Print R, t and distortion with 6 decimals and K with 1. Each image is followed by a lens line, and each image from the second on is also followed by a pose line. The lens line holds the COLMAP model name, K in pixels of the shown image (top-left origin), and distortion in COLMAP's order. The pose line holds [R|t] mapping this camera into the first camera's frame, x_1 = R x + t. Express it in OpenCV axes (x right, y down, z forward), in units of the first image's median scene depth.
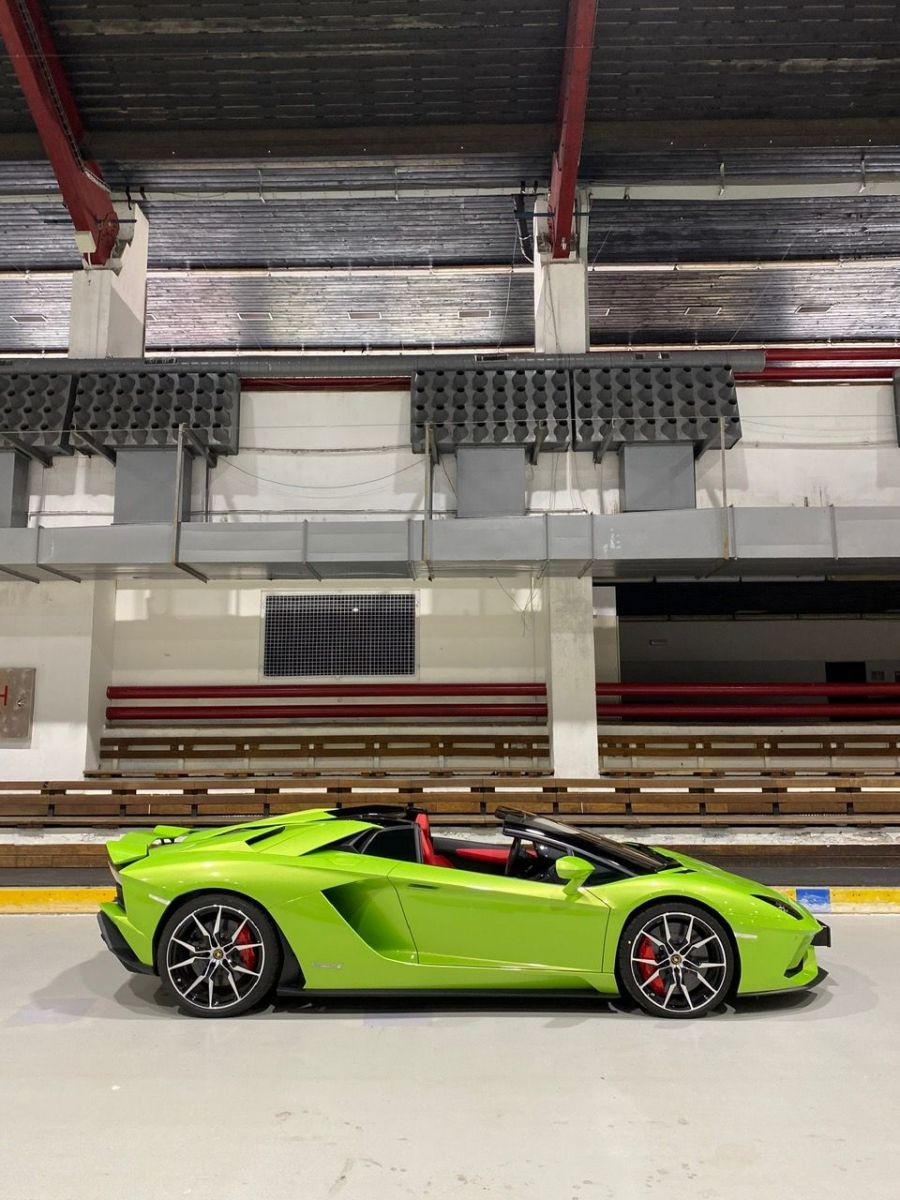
lens RADIAL K [[902.2, 0, 450.0], [0, 902.2, 600.0], [0, 0, 1]] dist [0.049450, -0.081480]
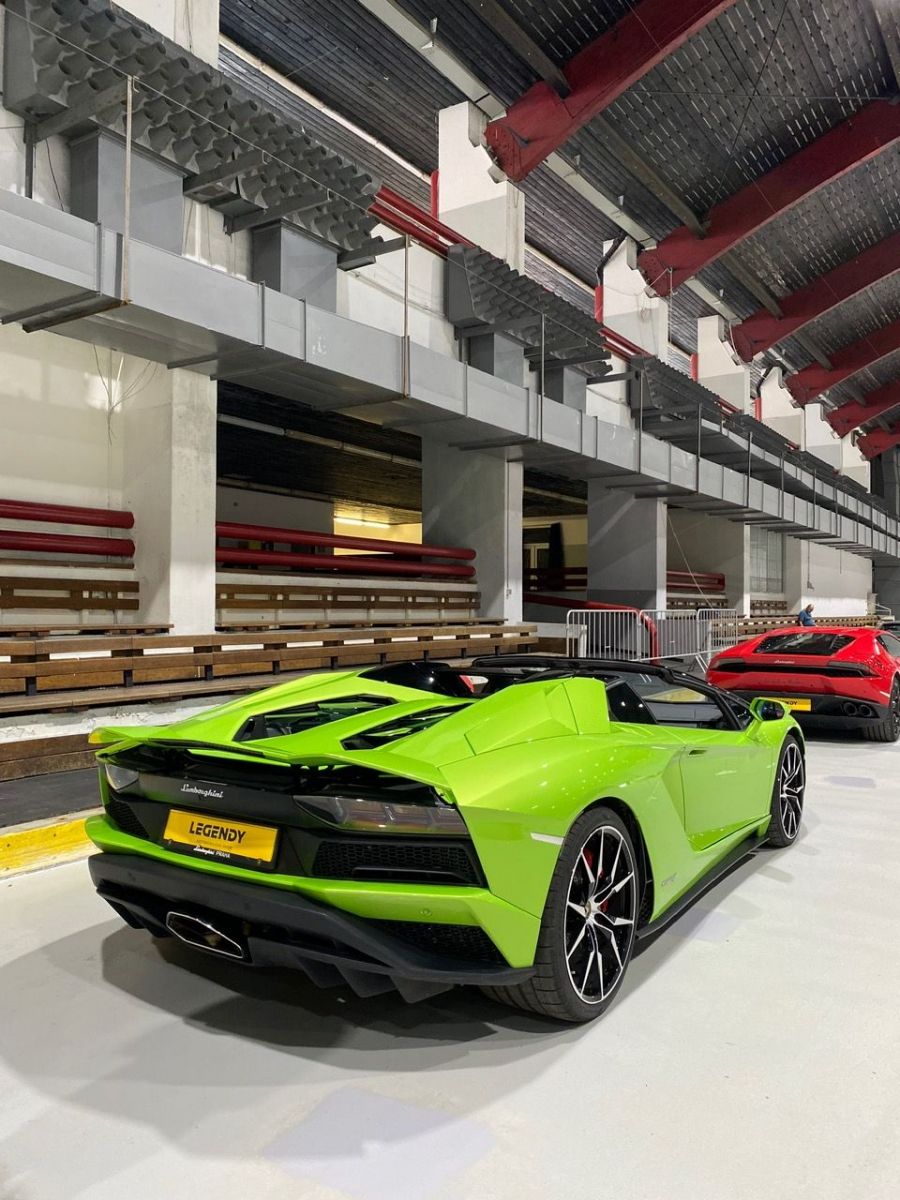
lens RADIAL K [[902.2, 0, 450.0], [0, 902.2, 600.0], [0, 0, 1]] dist [0.049450, -0.081480]
pose [[0.546092, 0.011404, 0.837648, -0.391942], [-0.128995, 0.989127, 0.070630, 0.081265], [-0.827734, -0.146623, 0.541625, 0.389667]]
